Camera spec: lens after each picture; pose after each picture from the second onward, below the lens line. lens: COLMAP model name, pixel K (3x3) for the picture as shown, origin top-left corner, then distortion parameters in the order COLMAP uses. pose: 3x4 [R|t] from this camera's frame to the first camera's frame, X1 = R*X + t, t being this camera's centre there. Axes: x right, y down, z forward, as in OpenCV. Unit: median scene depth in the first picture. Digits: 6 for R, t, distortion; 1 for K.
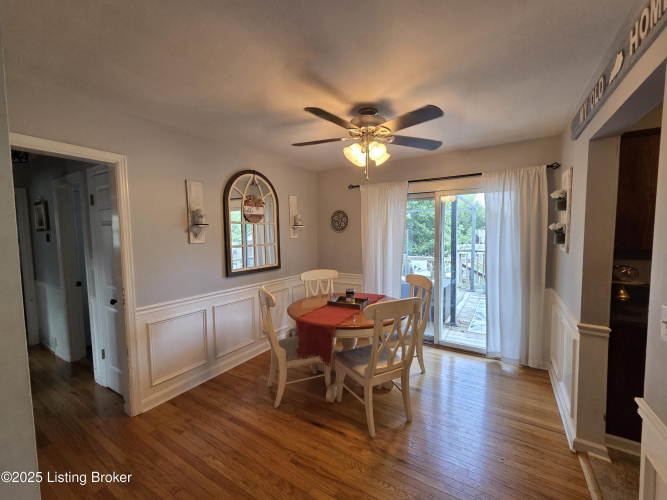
lens RADIAL K [[273.6, 0, 344.0], [0, 273.6, 253.4], [0, 0, 1]] dist [0.002887, 0.000184]
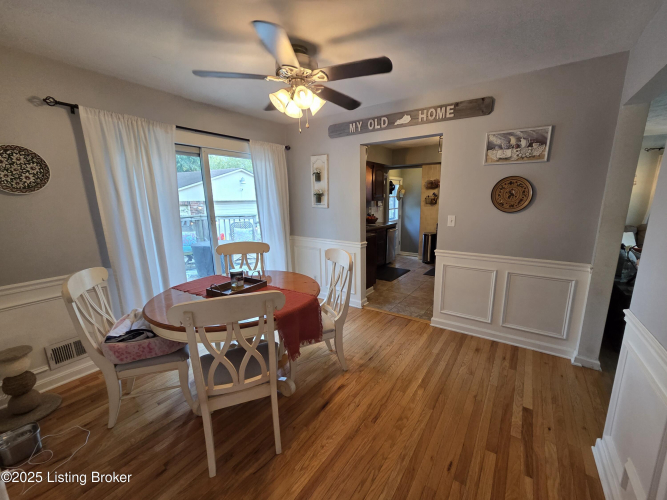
lens RADIAL K [[273.6, 0, 344.0], [0, 273.6, 253.4], [0, 0, 1]] dist [0.002887, 0.000184]
pose [[0.060107, -0.196297, 0.978701, -0.686539], [0.087959, 0.977701, 0.190694, -0.030916], [-0.994309, 0.074624, 0.076033, 0.639786]]
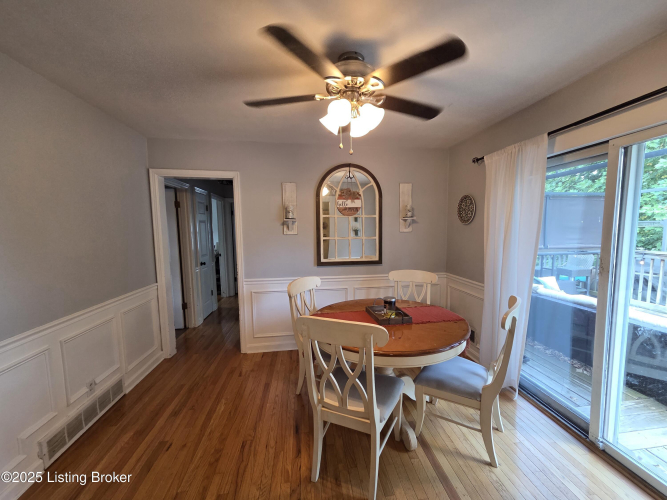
lens RADIAL K [[273.0, 0, 346.0], [0, 273.0, 252.2], [0, 0, 1]] dist [0.002566, -0.003259]
pose [[0.638810, 0.070844, -0.766096, 0.528019], [-0.055364, 0.997403, 0.046069, -0.027044], [0.767370, 0.012984, 0.641073, 0.401391]]
